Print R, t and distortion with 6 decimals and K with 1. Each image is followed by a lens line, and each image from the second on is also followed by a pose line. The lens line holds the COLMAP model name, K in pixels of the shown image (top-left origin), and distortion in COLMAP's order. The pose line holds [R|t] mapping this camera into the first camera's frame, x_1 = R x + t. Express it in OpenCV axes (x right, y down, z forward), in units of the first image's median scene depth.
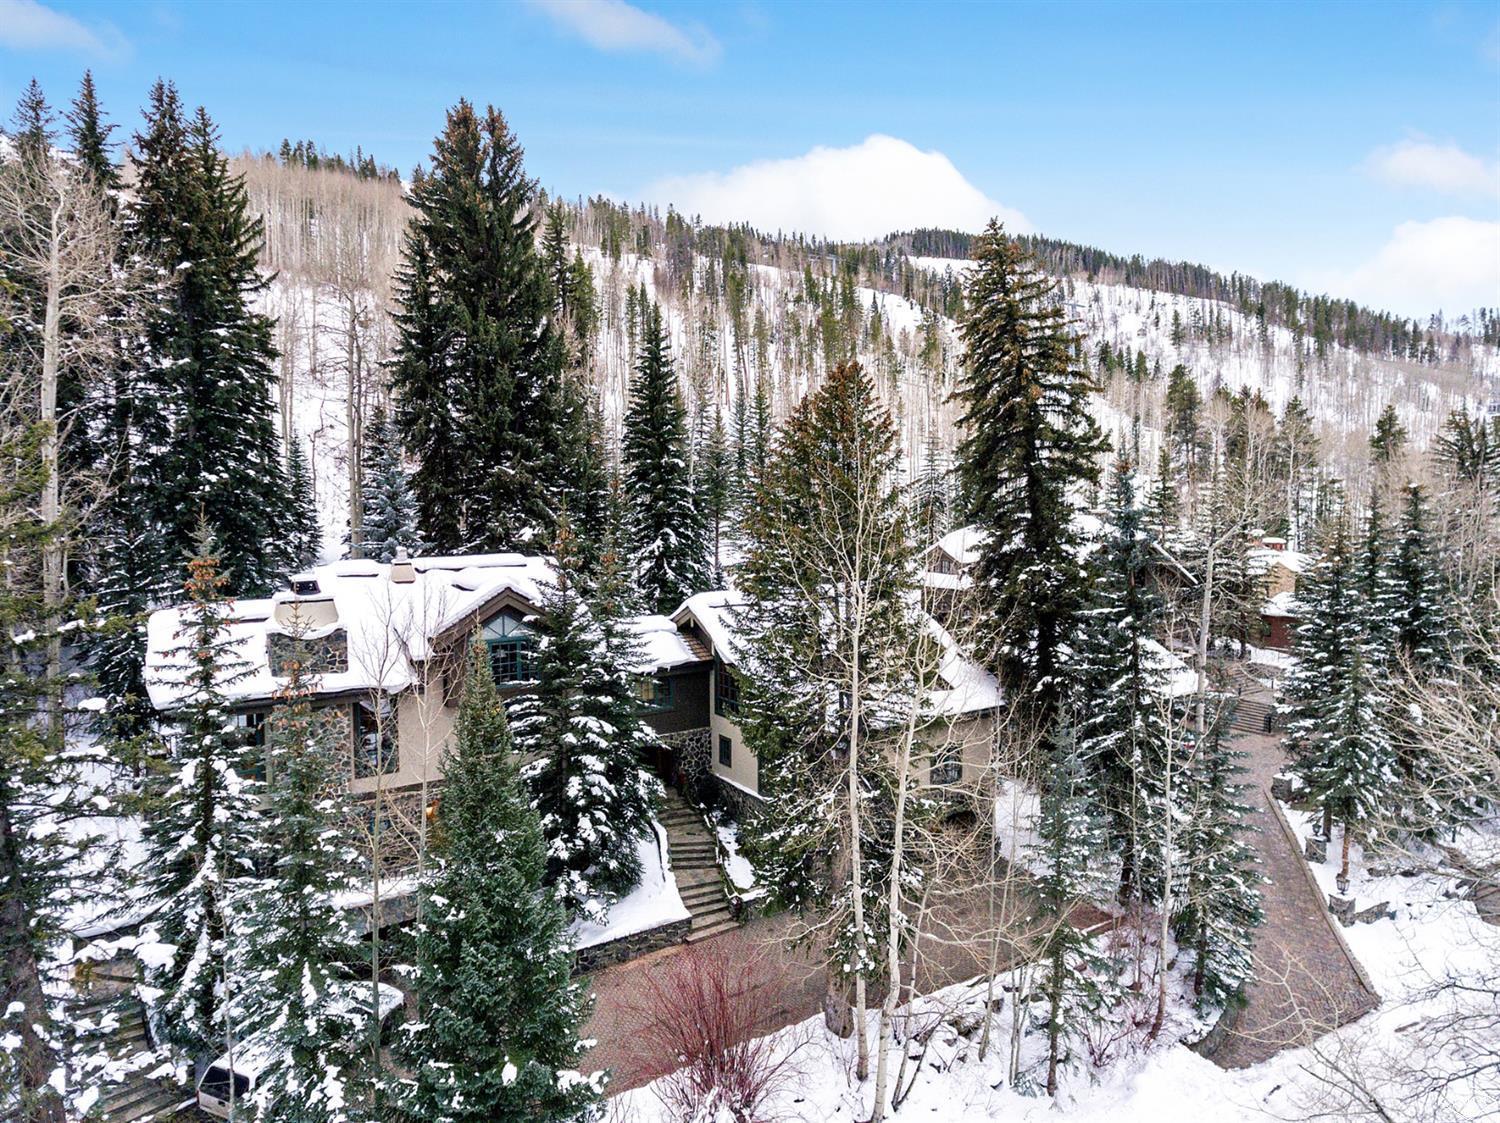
lens RADIAL K [[878.7, 0, 748.8], [0, 878.7, 565.3], [0, 0, 1]] dist [0.004982, 0.000597]
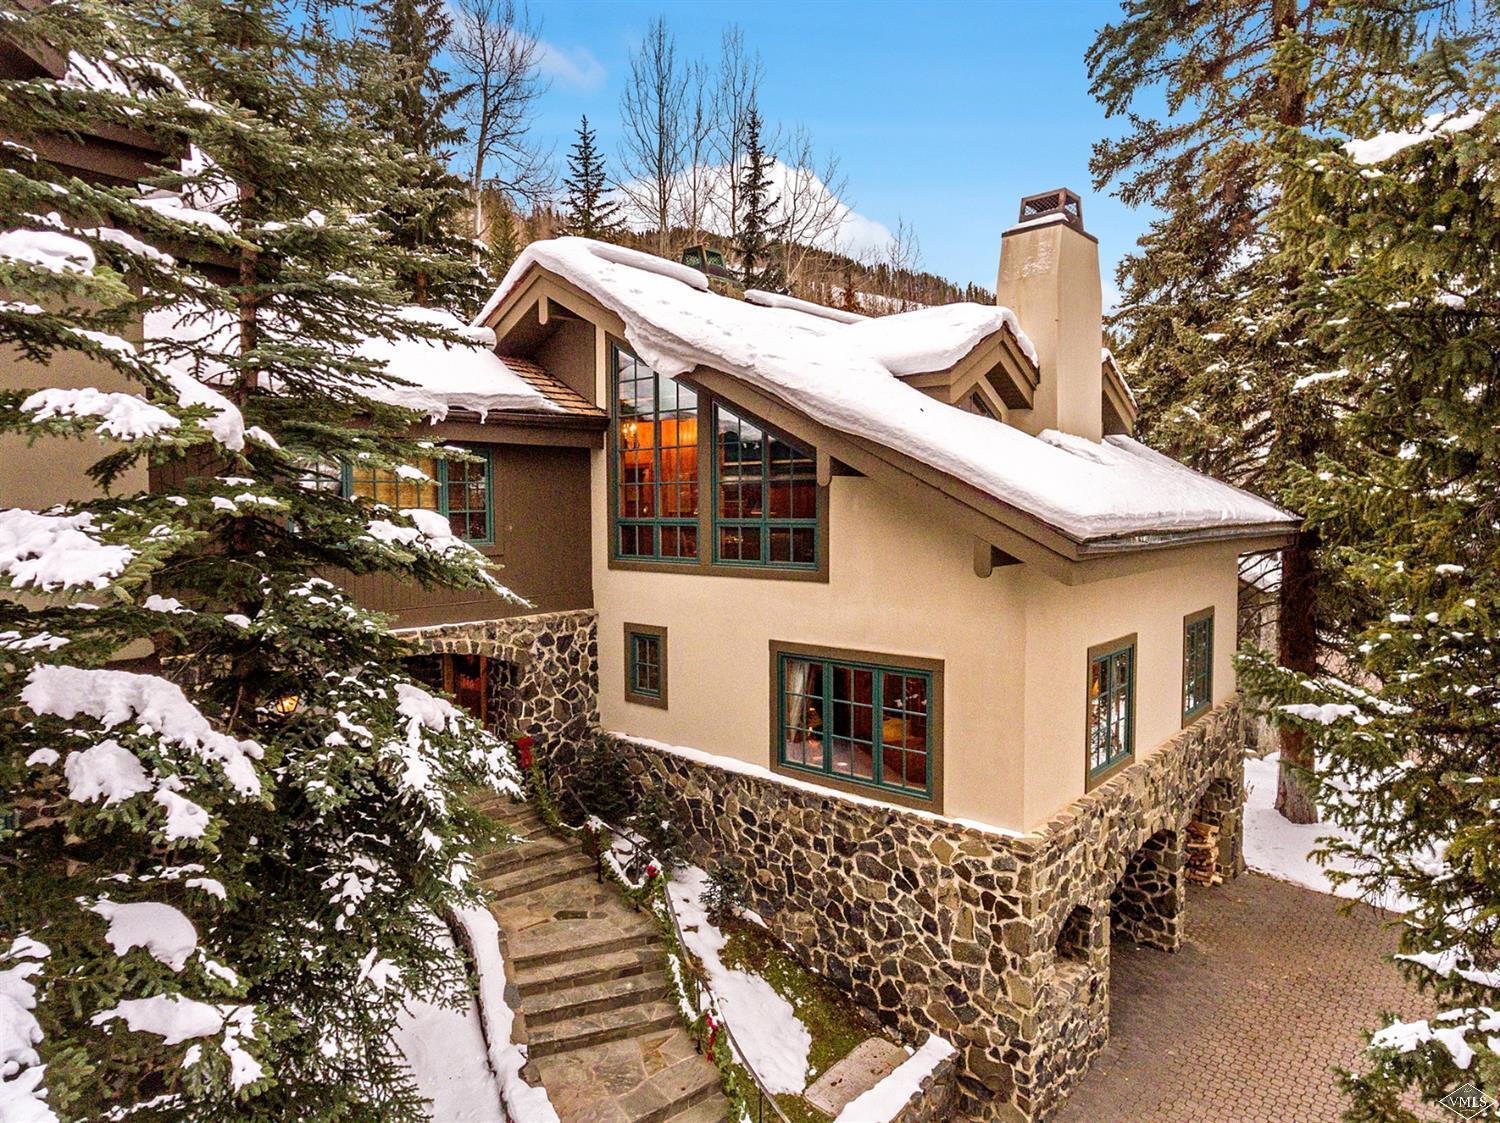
lens RADIAL K [[878.7, 0, 747.6], [0, 878.7, 554.5], [0, 0, 1]] dist [0.004982, 0.000597]
pose [[0.961594, -0.017177, 0.273939, -0.093280], [0.024413, 0.999437, -0.023028, 0.192914], [-0.273390, 0.028831, 0.961471, 0.705840]]
